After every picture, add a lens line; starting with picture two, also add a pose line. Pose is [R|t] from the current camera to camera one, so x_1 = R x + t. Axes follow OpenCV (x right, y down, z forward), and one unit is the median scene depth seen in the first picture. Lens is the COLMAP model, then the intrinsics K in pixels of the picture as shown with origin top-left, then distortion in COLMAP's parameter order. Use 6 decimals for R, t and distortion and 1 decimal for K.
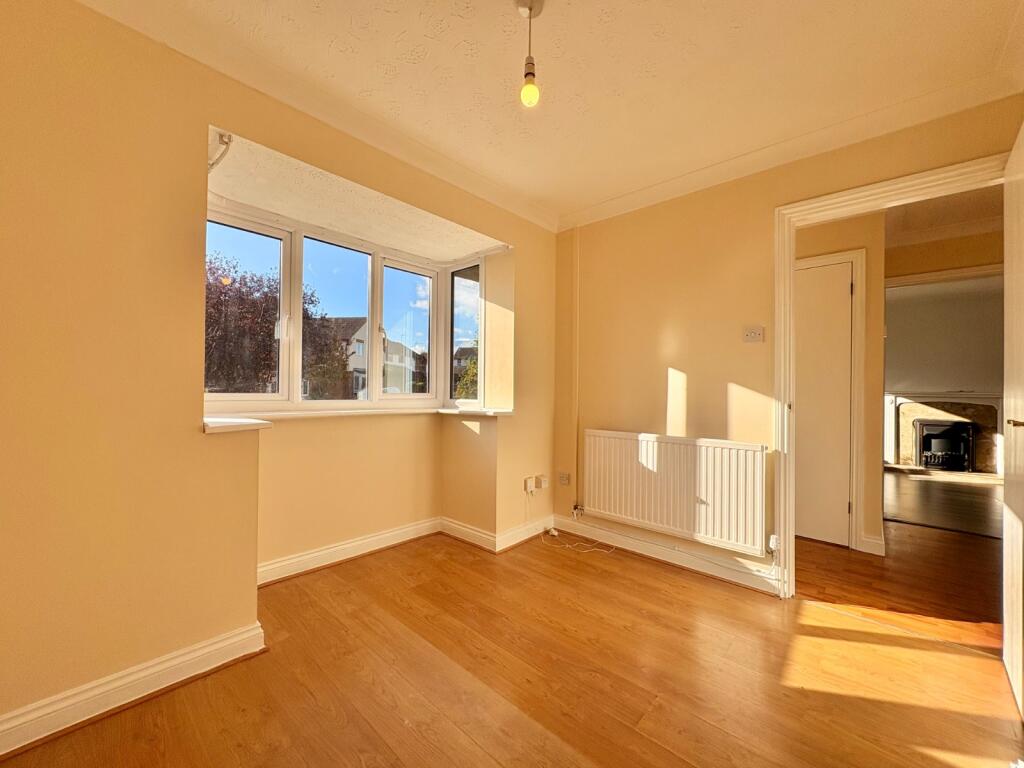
lens RADIAL K [[405.9, 0, 512.0], [0, 405.9, 384.0], [0, 0, 1]] dist [0.002181, -0.000222]
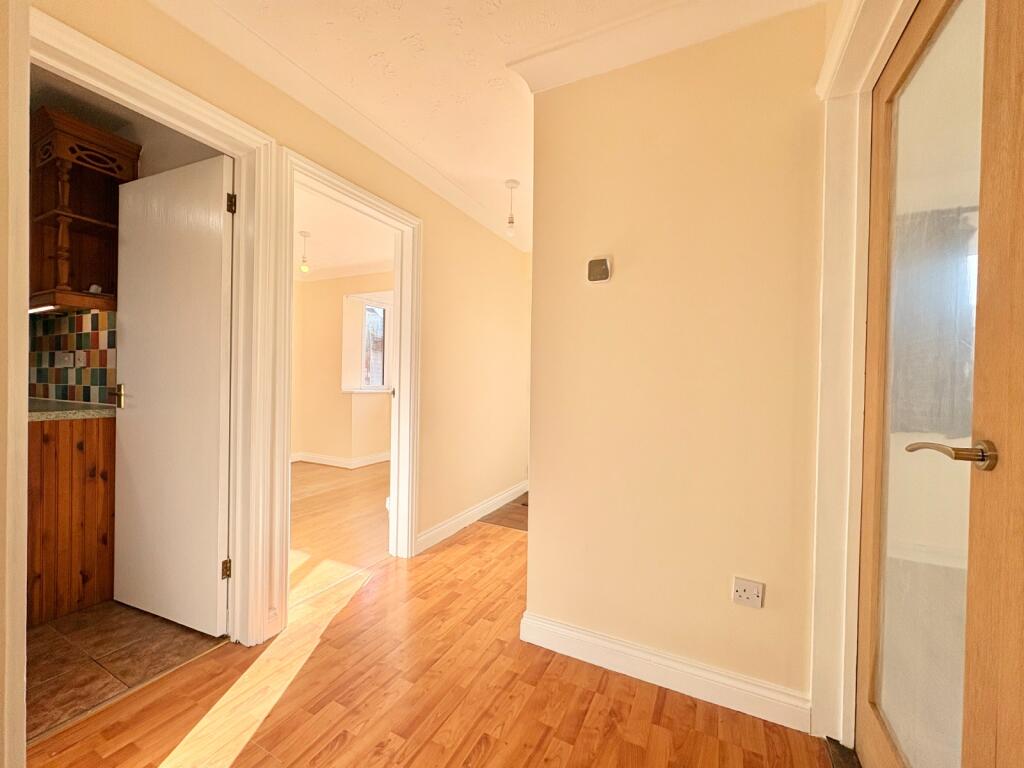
lens RADIAL K [[405.9, 0, 512.0], [0, 405.9, 384.0], [0, 0, 1]] dist [0.002181, -0.000222]
pose [[0.270830, 0.006256, -0.962607, 2.078183], [-0.005773, 0.999971, 0.004874, 0.021664], [0.962610, 0.004237, 0.270858, 1.100069]]
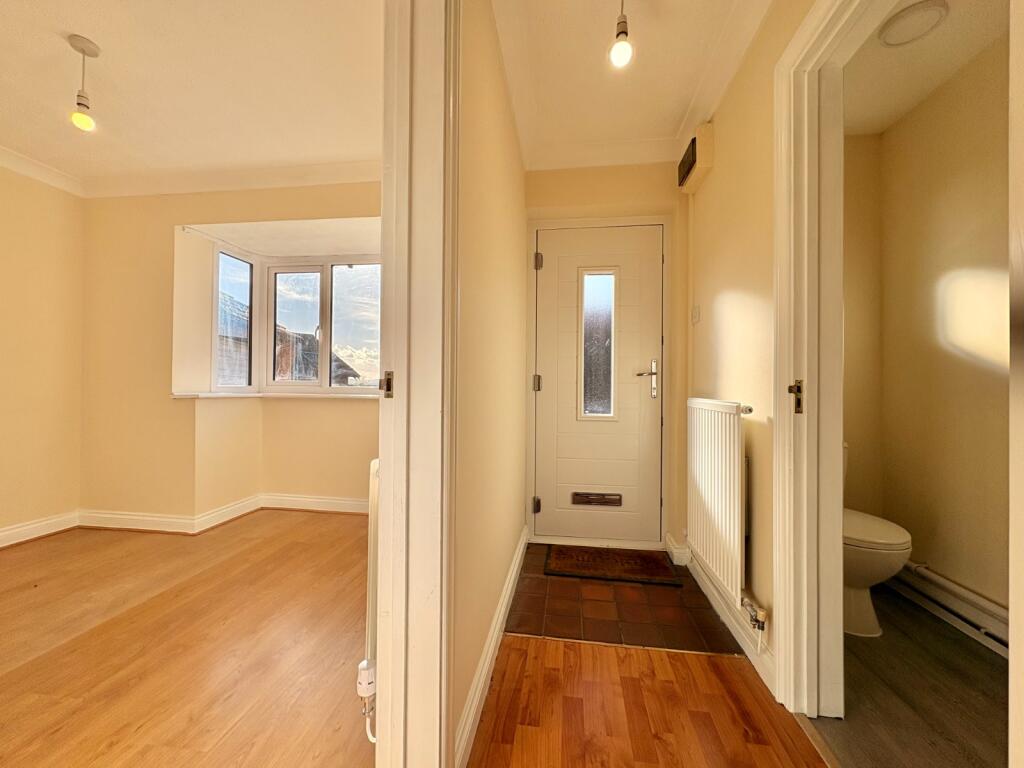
lens RADIAL K [[405.9, 0, 512.0], [0, 405.9, 384.0], [0, 0, 1]] dist [0.002181, -0.000222]
pose [[0.567704, -0.010891, -0.823160, 1.214285], [0.005912, 0.999941, -0.009153, 0.063425], [0.823211, 0.000330, 0.567735, 0.939702]]
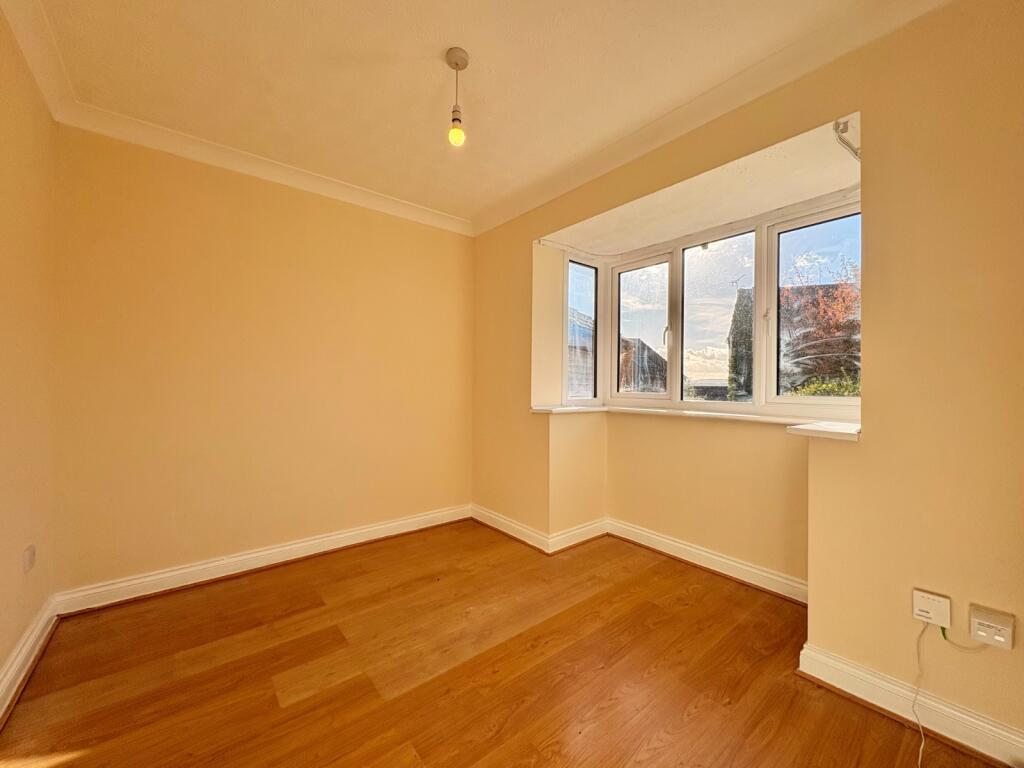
lens RADIAL K [[405.9, 0, 512.0], [0, 405.9, 384.0], [0, 0, 1]] dist [0.002181, -0.000222]
pose [[-0.151325, -0.014031, -0.988384, 0.810123], [0.001233, 0.999896, -0.014383, 0.016353], [0.988483, -0.003395, -0.151292, 0.919380]]
